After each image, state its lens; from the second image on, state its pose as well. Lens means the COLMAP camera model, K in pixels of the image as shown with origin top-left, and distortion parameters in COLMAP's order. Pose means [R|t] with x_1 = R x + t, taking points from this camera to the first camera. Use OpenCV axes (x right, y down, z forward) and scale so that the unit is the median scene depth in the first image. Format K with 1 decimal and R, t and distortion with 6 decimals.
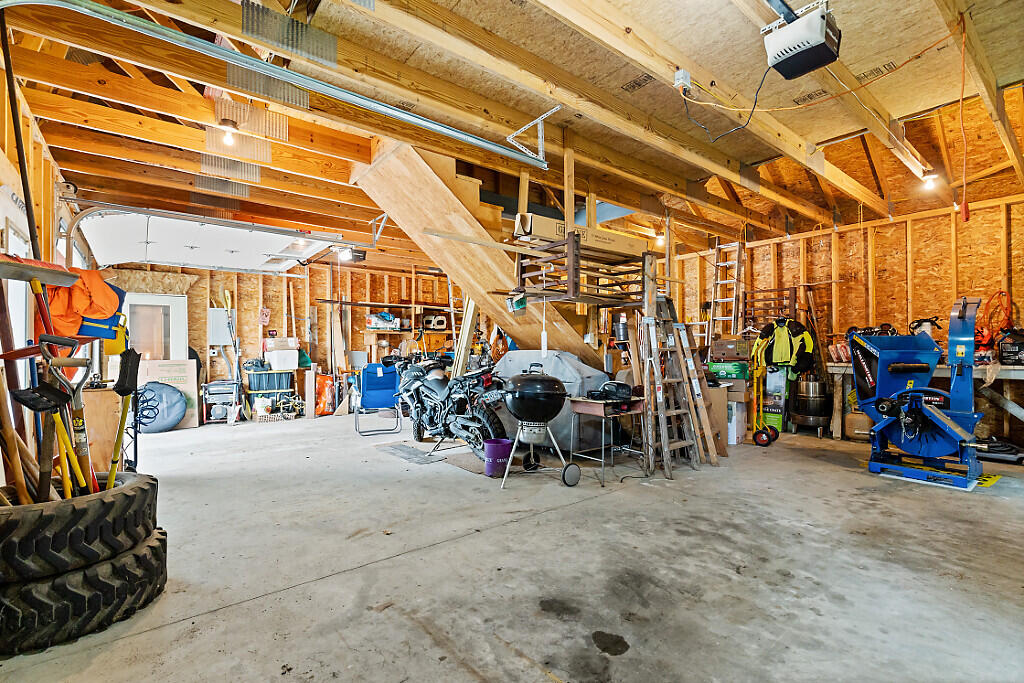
lens RADIAL K [[466.3, 0, 506.2], [0, 466.3, 345.6], [0, 0, 1]] dist [0.001817, 0.000929]
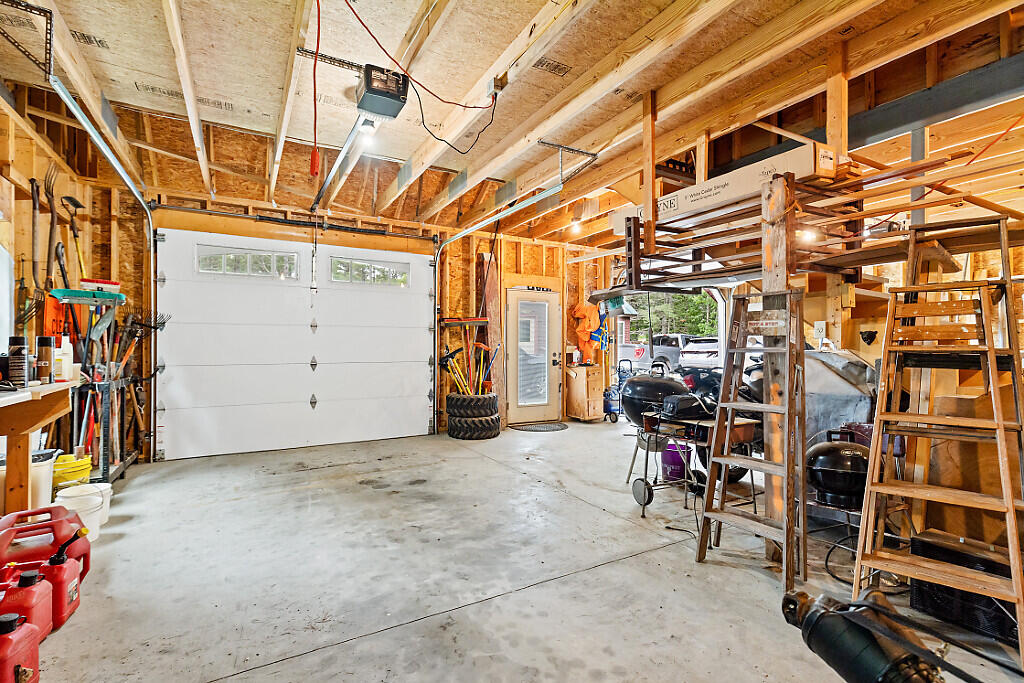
lens RADIAL K [[466.3, 0, 505.5], [0, 466.3, 343.0], [0, 0, 1]] dist [0.001817, 0.000929]
pose [[-0.153512, -0.007694, -0.988117, 1.673247], [0.009462, 0.999912, -0.009256, 0.006744], [0.988101, -0.010771, -0.153426, 1.415987]]
